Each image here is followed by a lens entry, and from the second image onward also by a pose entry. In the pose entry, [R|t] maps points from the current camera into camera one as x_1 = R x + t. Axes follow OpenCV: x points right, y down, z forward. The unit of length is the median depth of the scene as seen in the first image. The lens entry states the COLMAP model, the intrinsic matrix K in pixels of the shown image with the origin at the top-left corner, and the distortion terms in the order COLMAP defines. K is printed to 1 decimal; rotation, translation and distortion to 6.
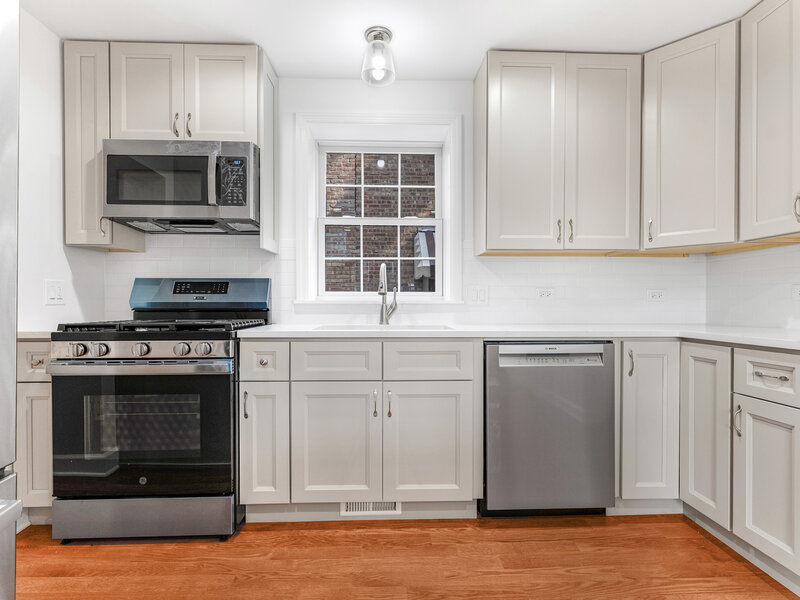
lens RADIAL K [[404.0, 0, 403.0], [0, 404.0, 306.7], [0, 0, 1]] dist [0.002589, -0.000034]
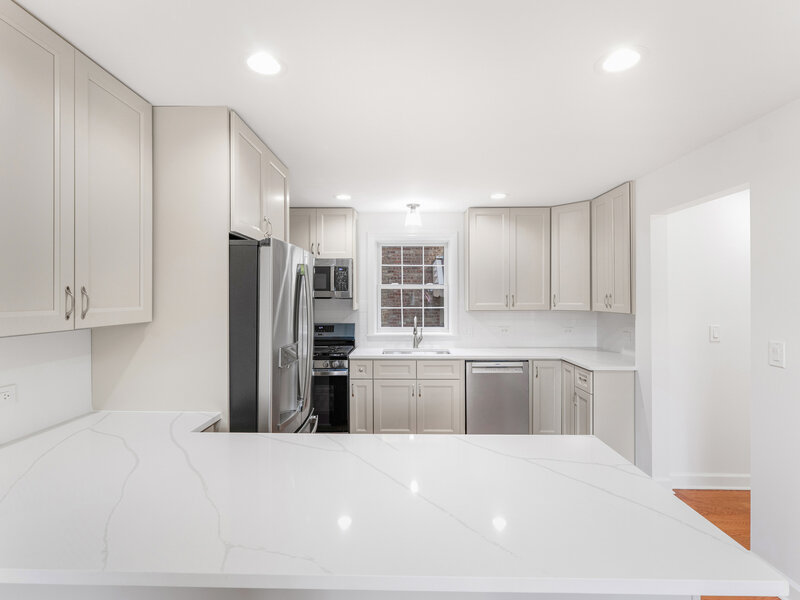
lens RADIAL K [[397.9, 0, 401.2], [0, 397.9, 293.9], [0, 0, 1]] dist [0.001338, 0.000149]
pose [[0.998442, -0.004127, -0.055652, -0.012431], [0.003564, 0.999942, -0.010208, -0.213957], [0.055691, 0.009993, 0.998398, -0.962556]]
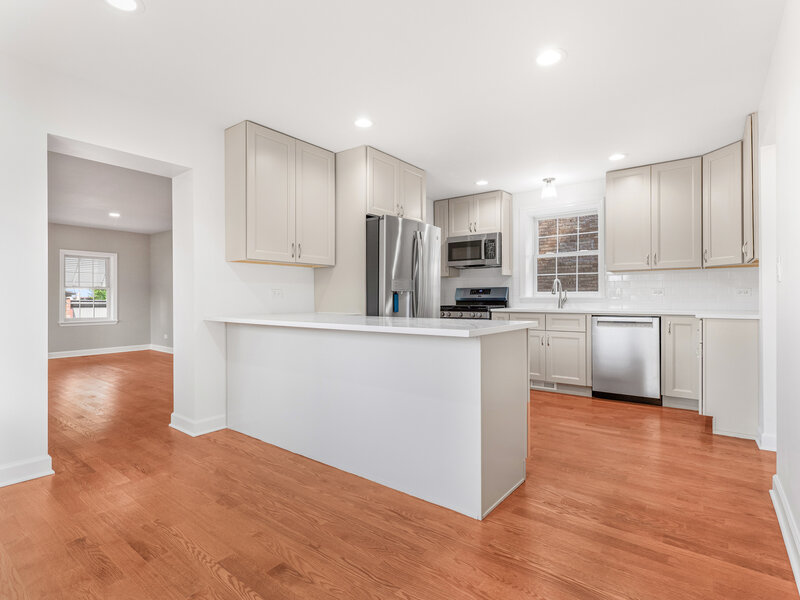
lens RADIAL K [[414.1, 0, 398.0], [0, 414.1, 297.6], [0, 0, 1]] dist [0.000262, -0.000144]
pose [[0.763228, -0.004222, -0.646116, 0.787941], [0.002615, 0.999991, -0.003446, -0.005667], [0.646124, 0.000940, 0.763232, -1.310738]]
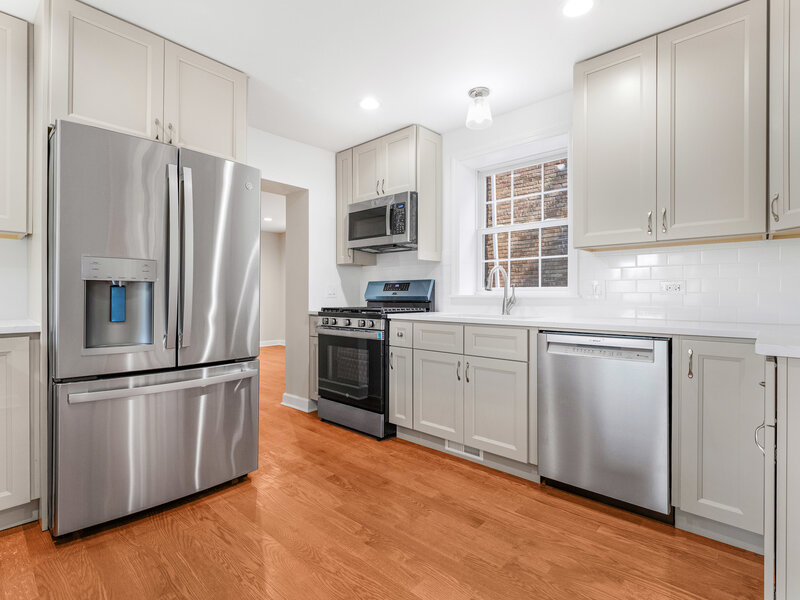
lens RADIAL K [[406.0, 0, 397.7], [0, 406.0, 295.5], [0, 0, 1]] dist [0.000961, 0.000069]
pose [[0.707785, -0.000713, -0.706428, 0.678906], [-0.006285, 0.999954, -0.007306, -0.002966], [0.706400, 0.009611, 0.707748, -0.108793]]
